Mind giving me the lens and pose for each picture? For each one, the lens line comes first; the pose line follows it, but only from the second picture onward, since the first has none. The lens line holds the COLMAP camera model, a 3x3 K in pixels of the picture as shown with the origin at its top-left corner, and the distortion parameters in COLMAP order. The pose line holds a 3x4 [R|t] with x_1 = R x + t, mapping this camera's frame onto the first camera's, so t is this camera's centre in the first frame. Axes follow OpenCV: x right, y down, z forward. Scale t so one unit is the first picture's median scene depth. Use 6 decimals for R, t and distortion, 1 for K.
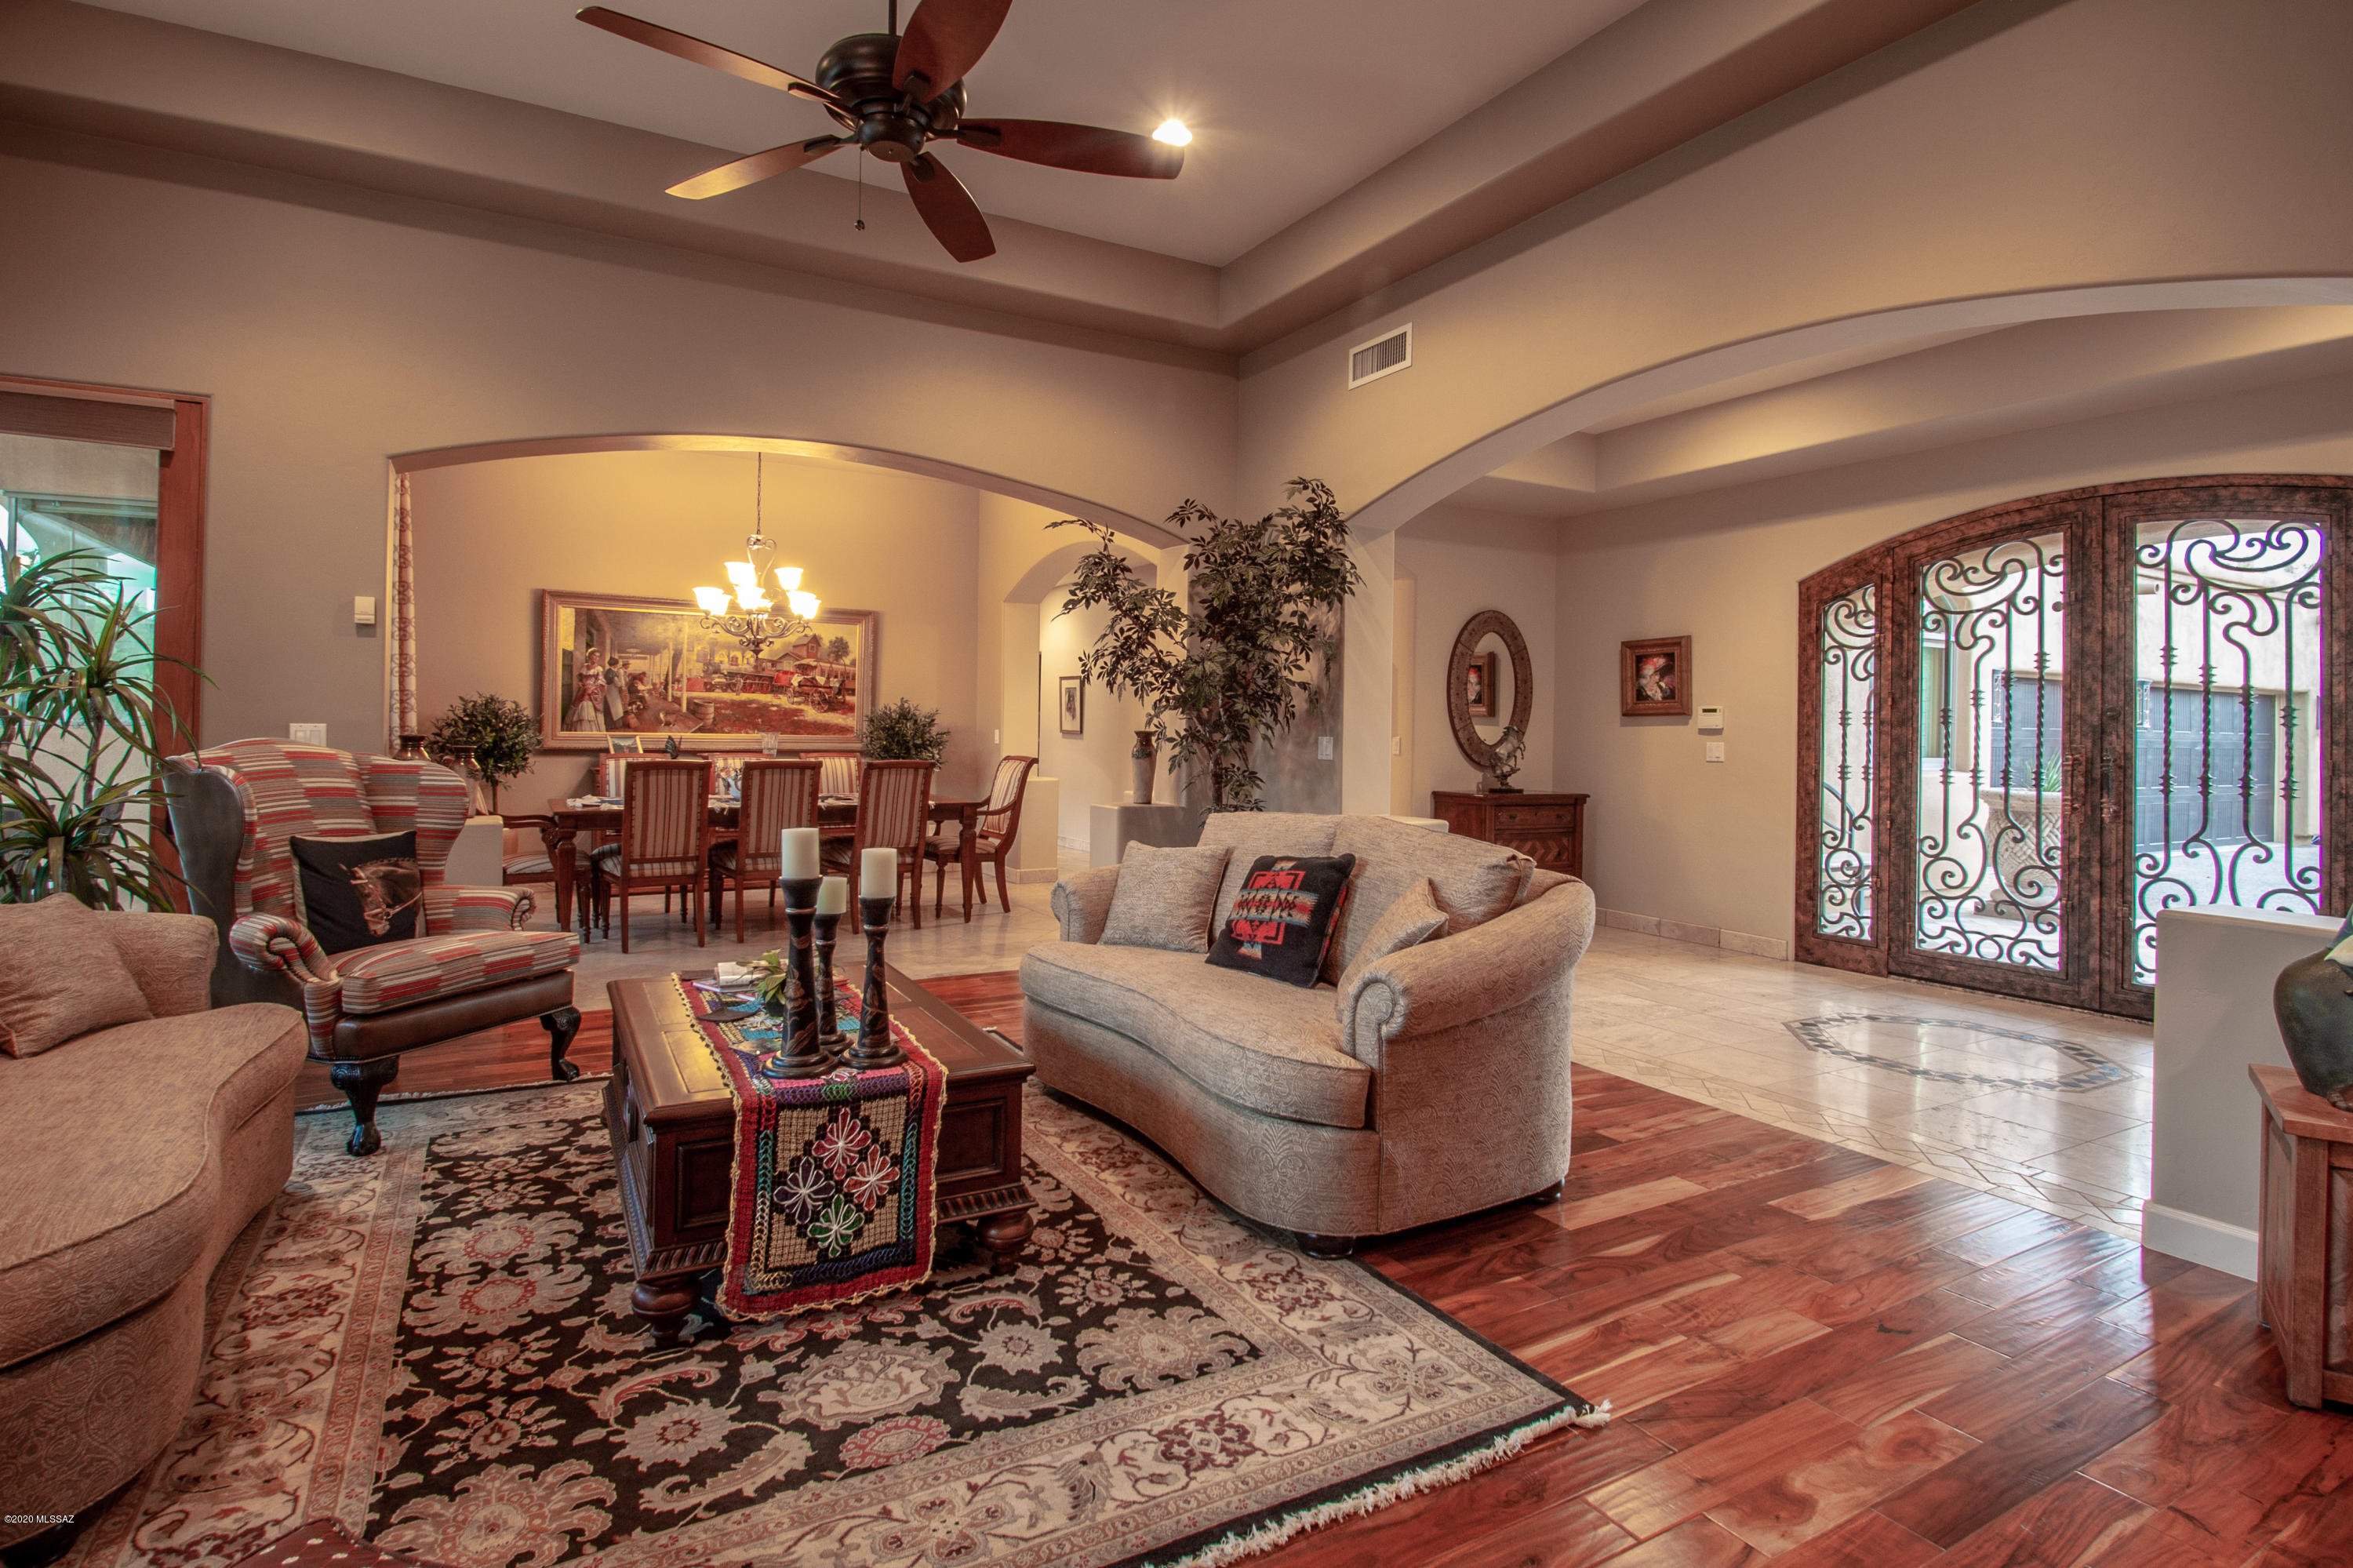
lens RADIAL K [[1185.6, 0, 1159.3], [0, 1185.6, 713.6], [0, 0, 1]] dist [-0.003934, -0.003393]
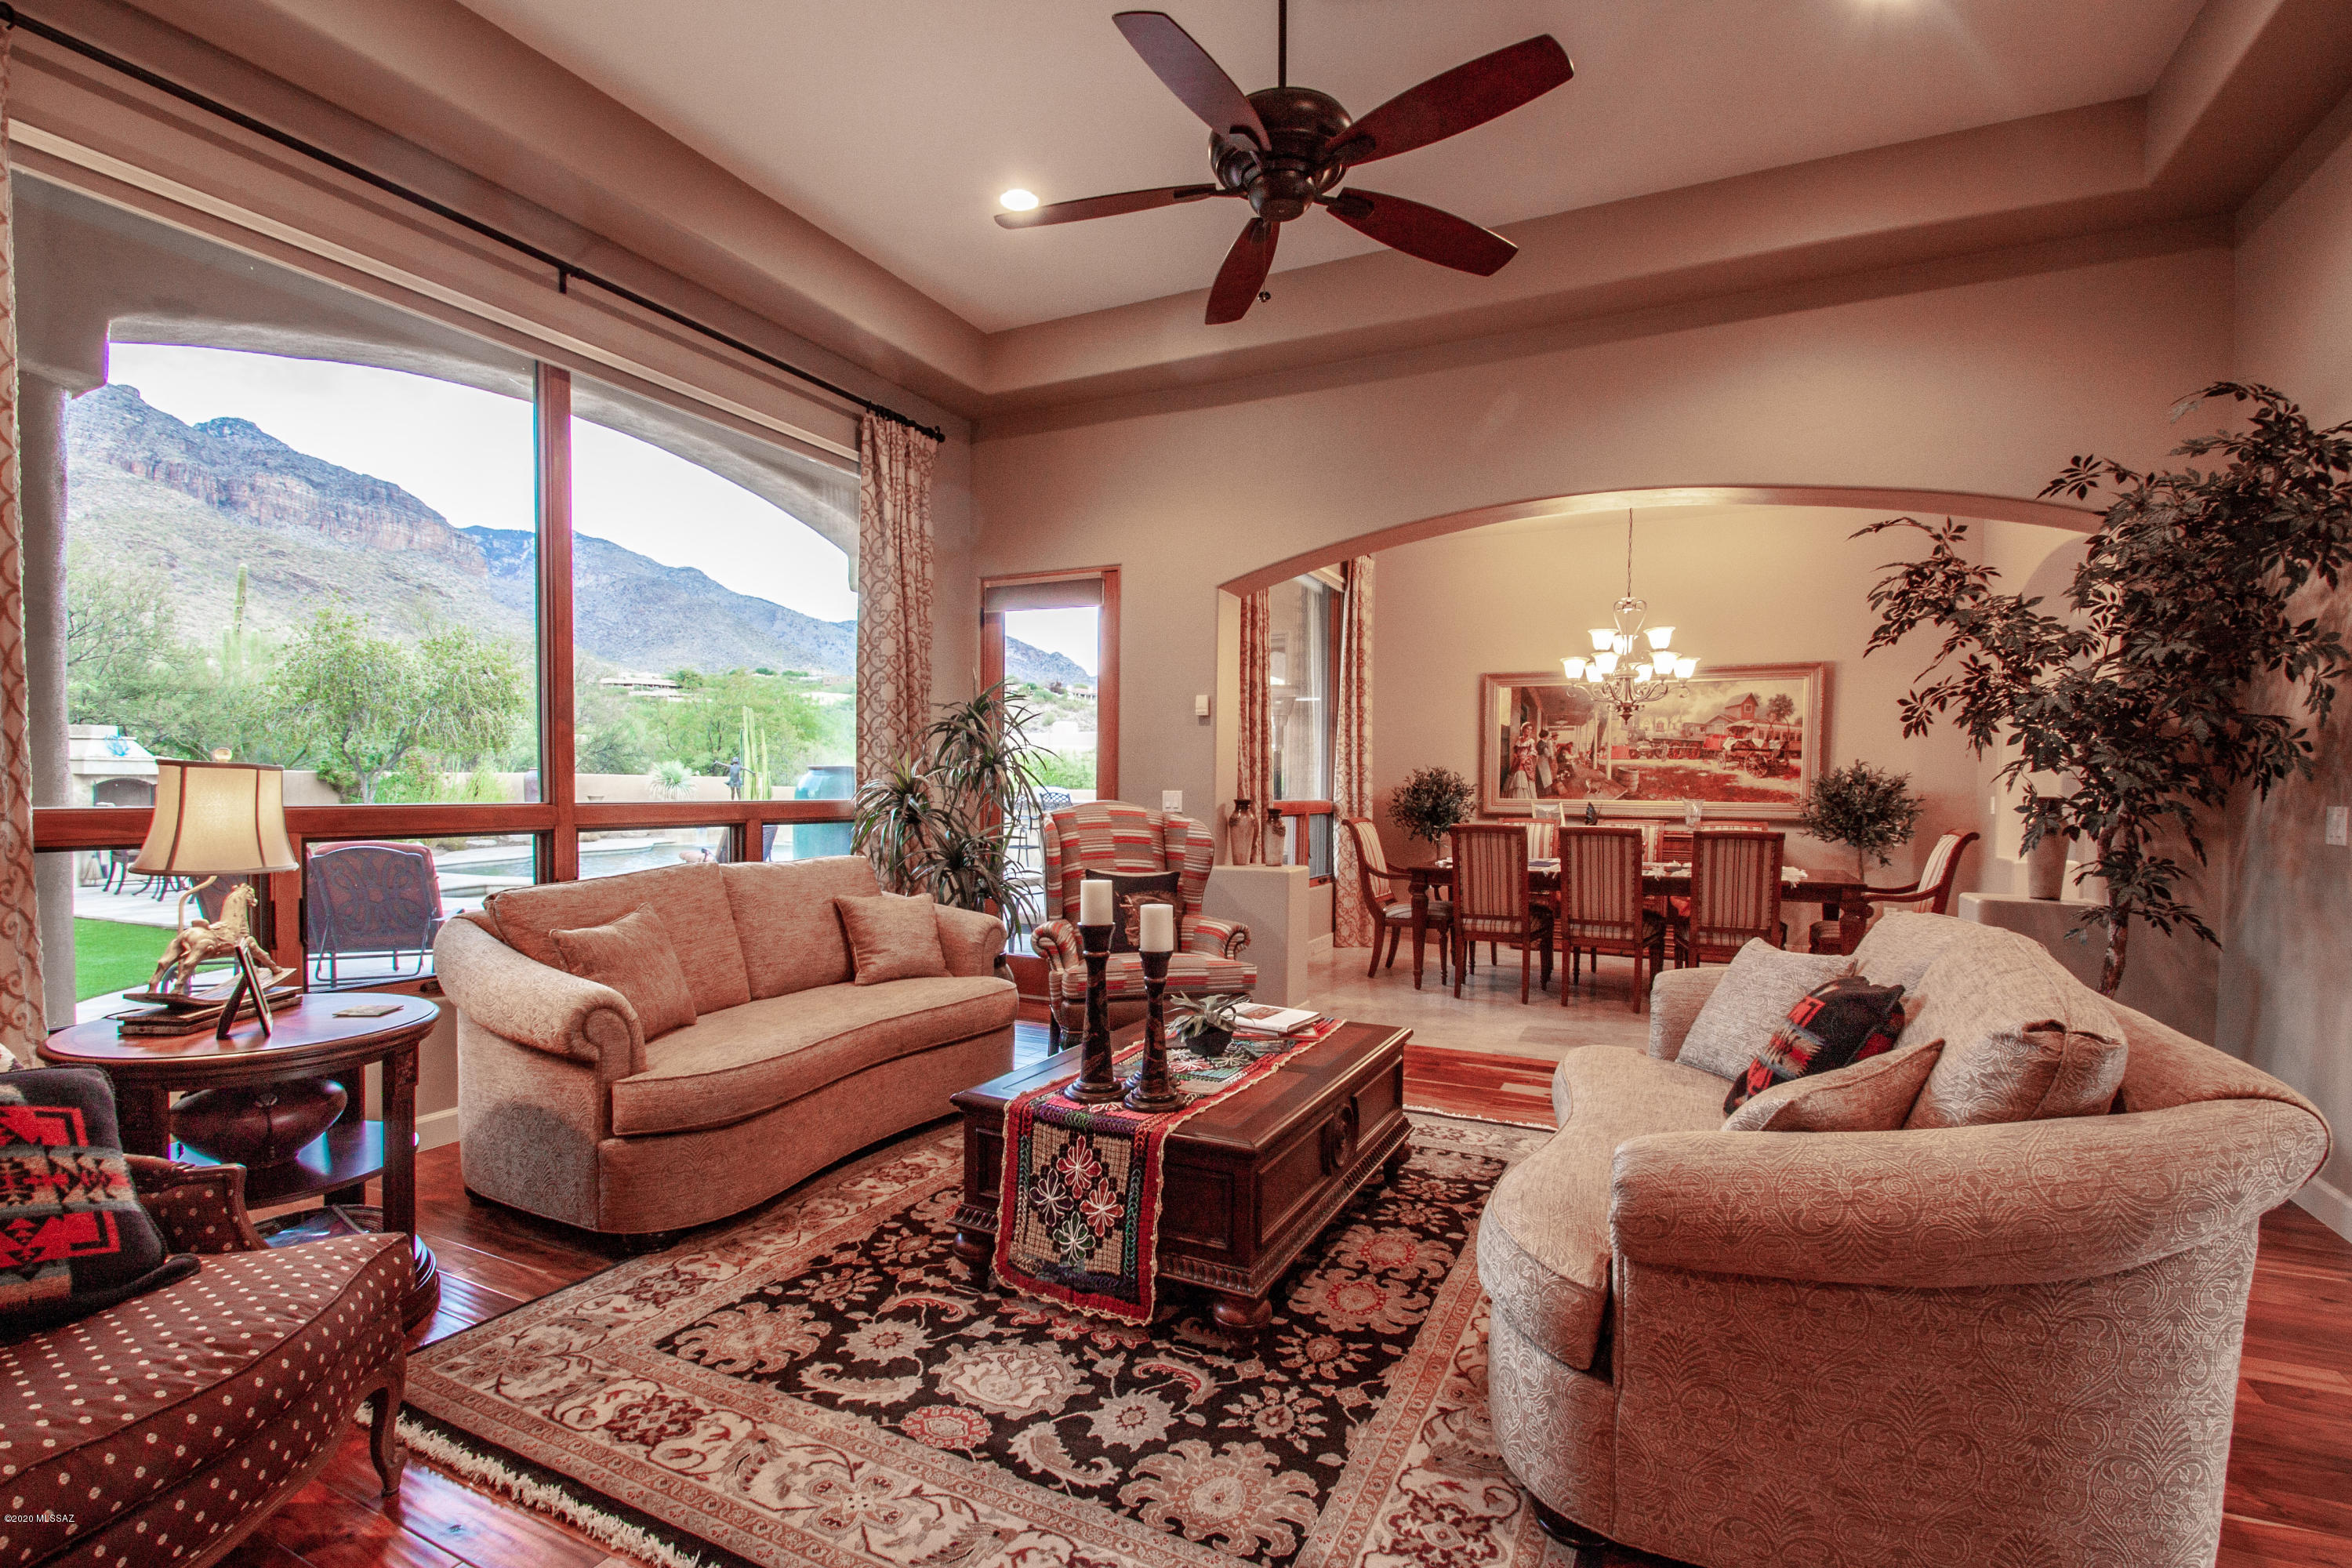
lens RADIAL K [[1098.7, 0, 1142.4], [0, 1098.7, 808.2], [0, 0, 1]] dist [-0.004258, -0.002891]
pose [[0.551773, 0.007716, -0.833959, 0.549026], [0.010306, 0.999818, 0.016069, 0.013280], [0.833931, -0.017461, 0.551593, 0.443130]]
